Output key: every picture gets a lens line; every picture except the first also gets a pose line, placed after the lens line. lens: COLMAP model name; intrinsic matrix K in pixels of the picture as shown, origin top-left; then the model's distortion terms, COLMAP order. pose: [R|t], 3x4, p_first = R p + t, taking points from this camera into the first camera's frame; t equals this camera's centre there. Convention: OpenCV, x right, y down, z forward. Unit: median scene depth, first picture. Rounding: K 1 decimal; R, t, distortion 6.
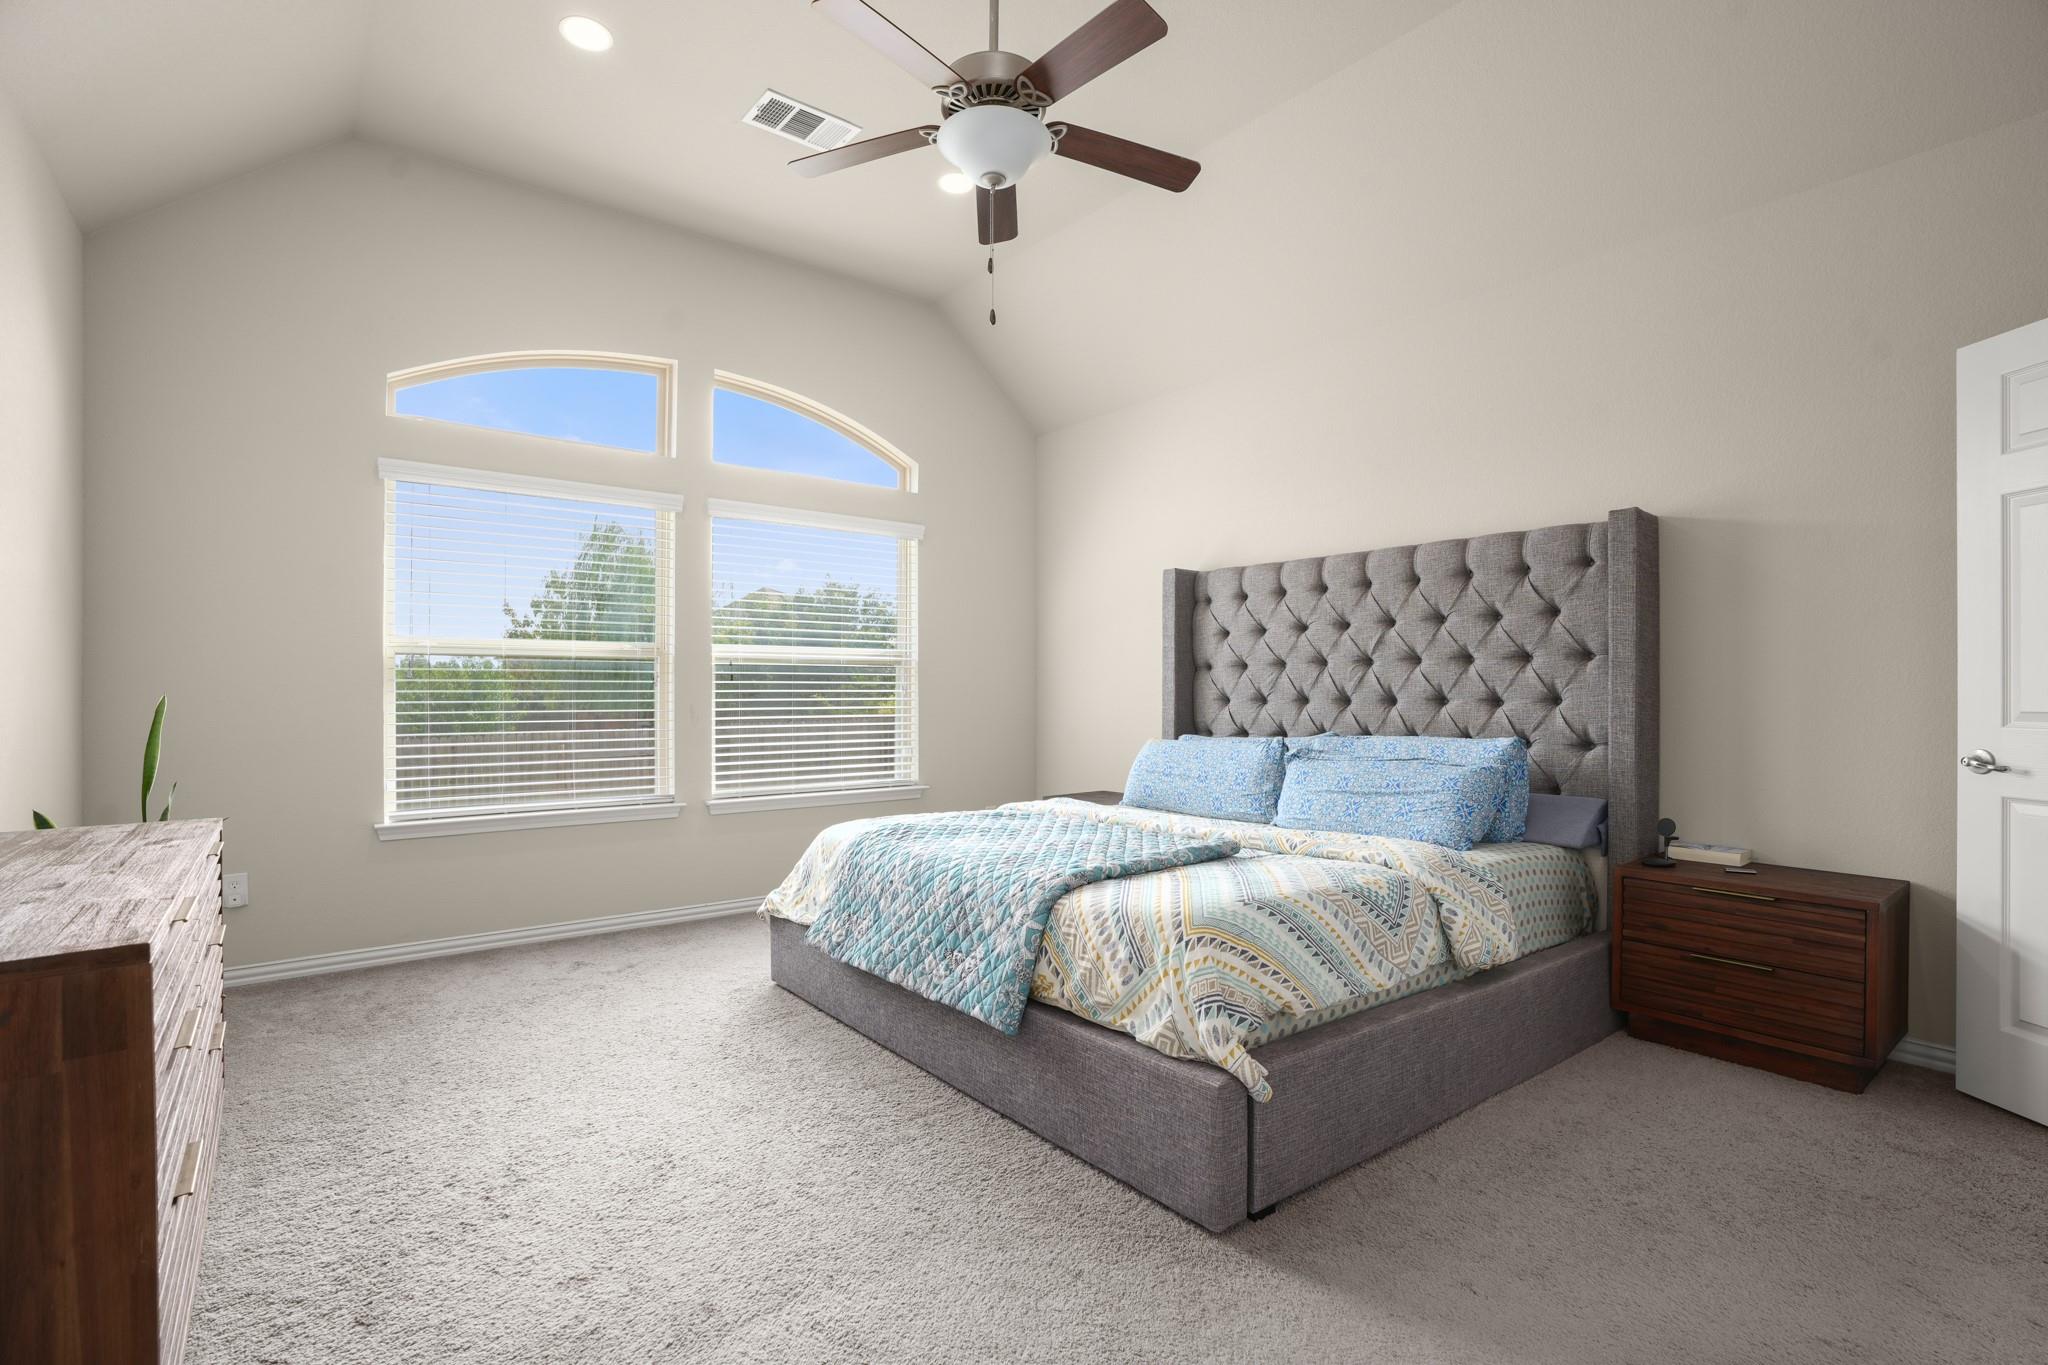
lens RADIAL K [[941.1, 0, 1024.2], [0, 941.1, 684.8], [0, 0, 1]] dist [-0.025888, 0.000318]
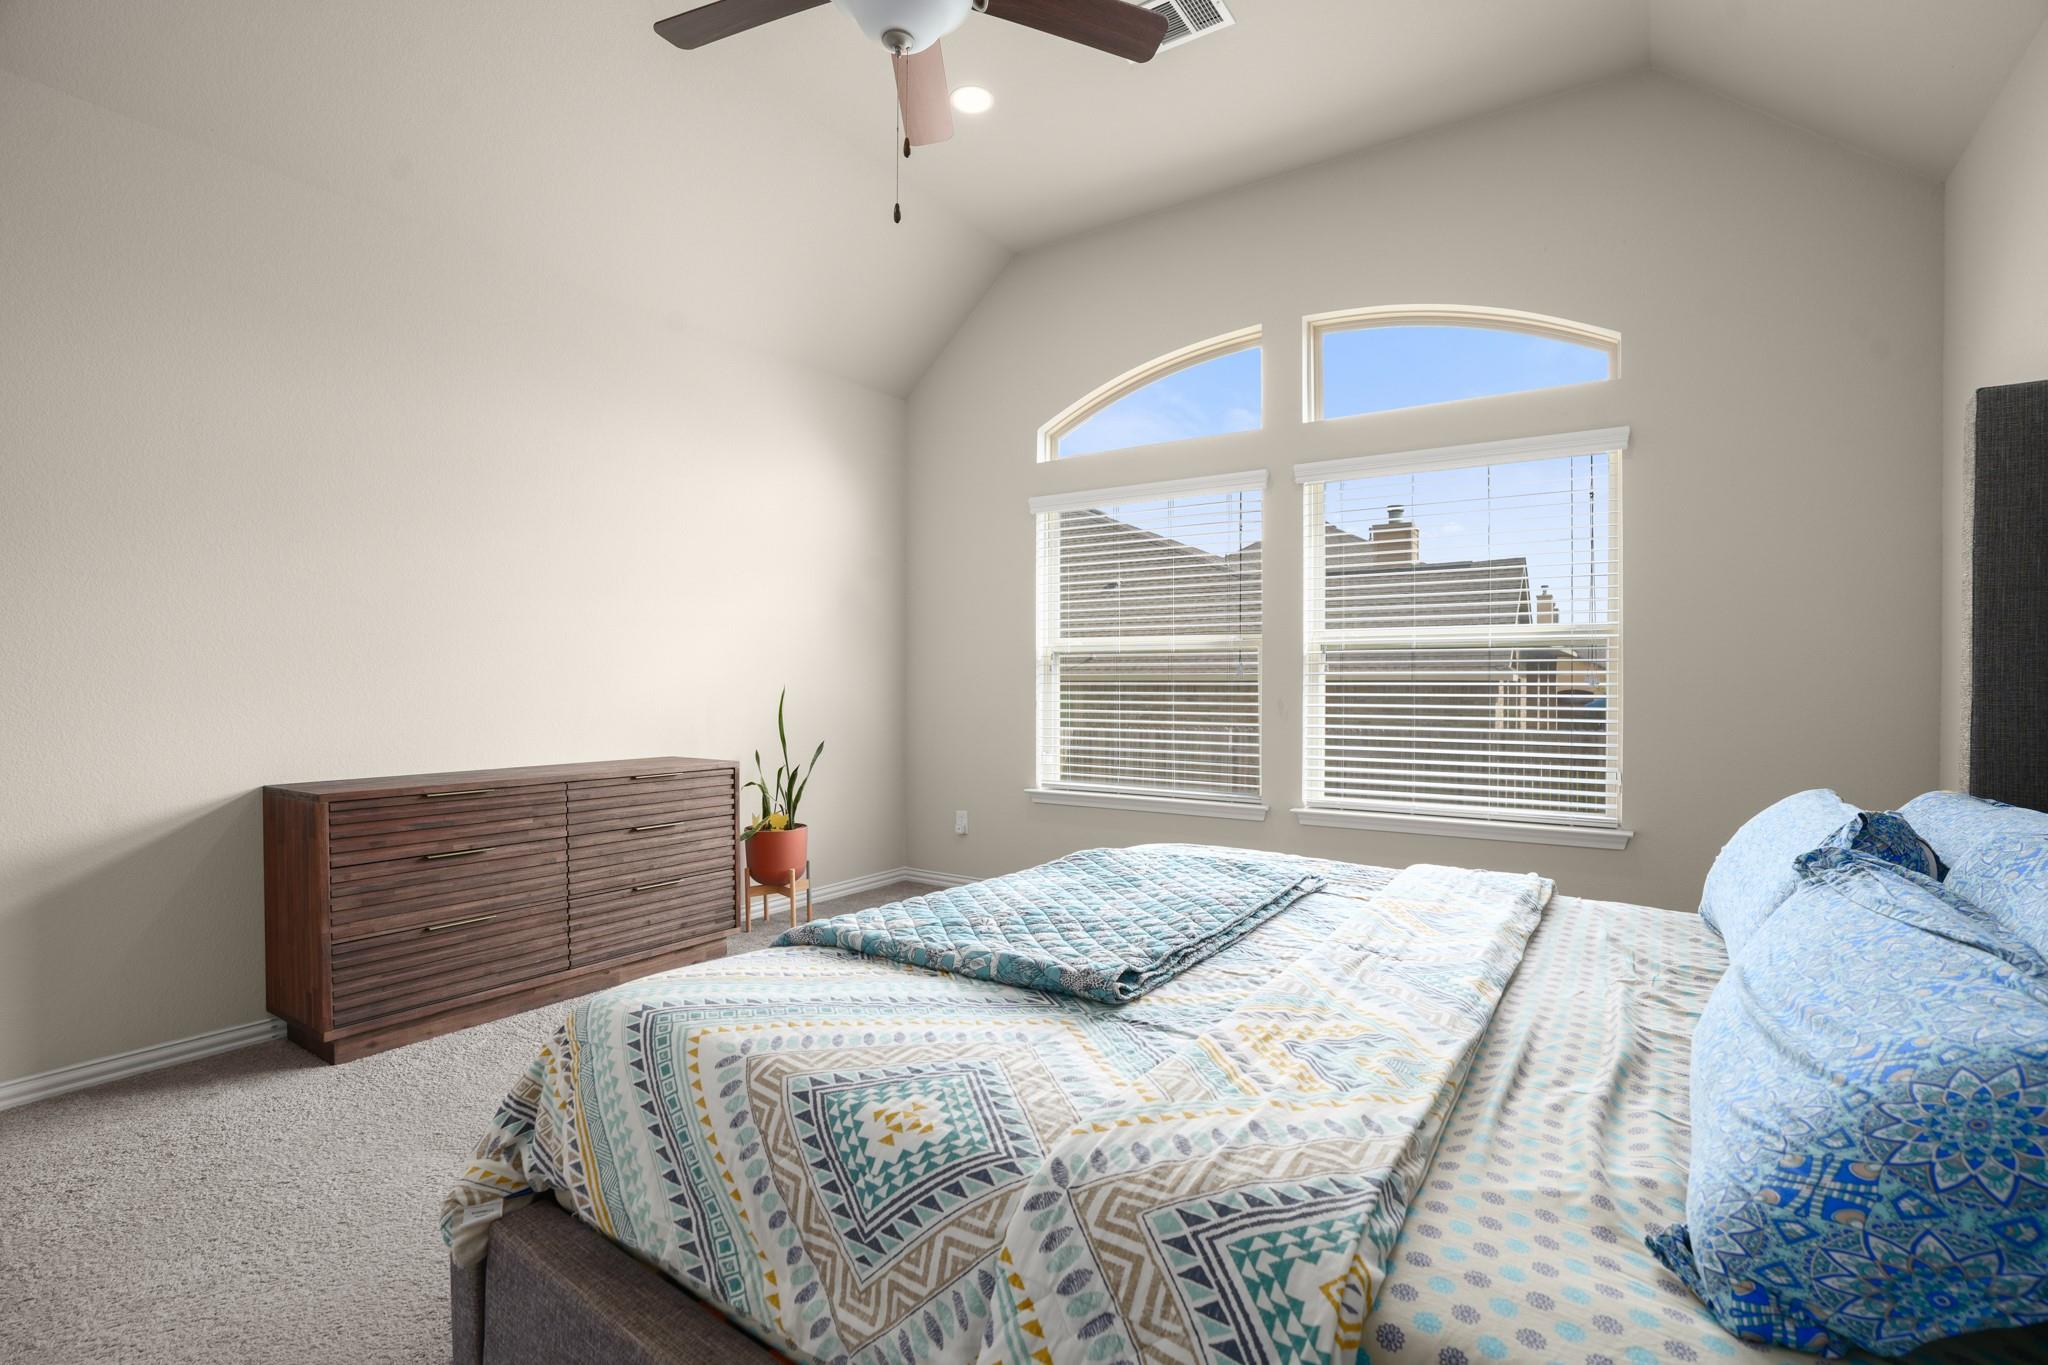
lens RADIAL K [[941.1, 0, 1021.4], [0, 941.1, 680.9], [0, 0, 1]] dist [-0.025888, 0.000318]
pose [[0.292275, 0.000982, -0.956334, 0.473899], [-0.002058, 0.999998, 0.000398, 0.003893], [0.956332, 0.001852, 0.292276, 0.548394]]
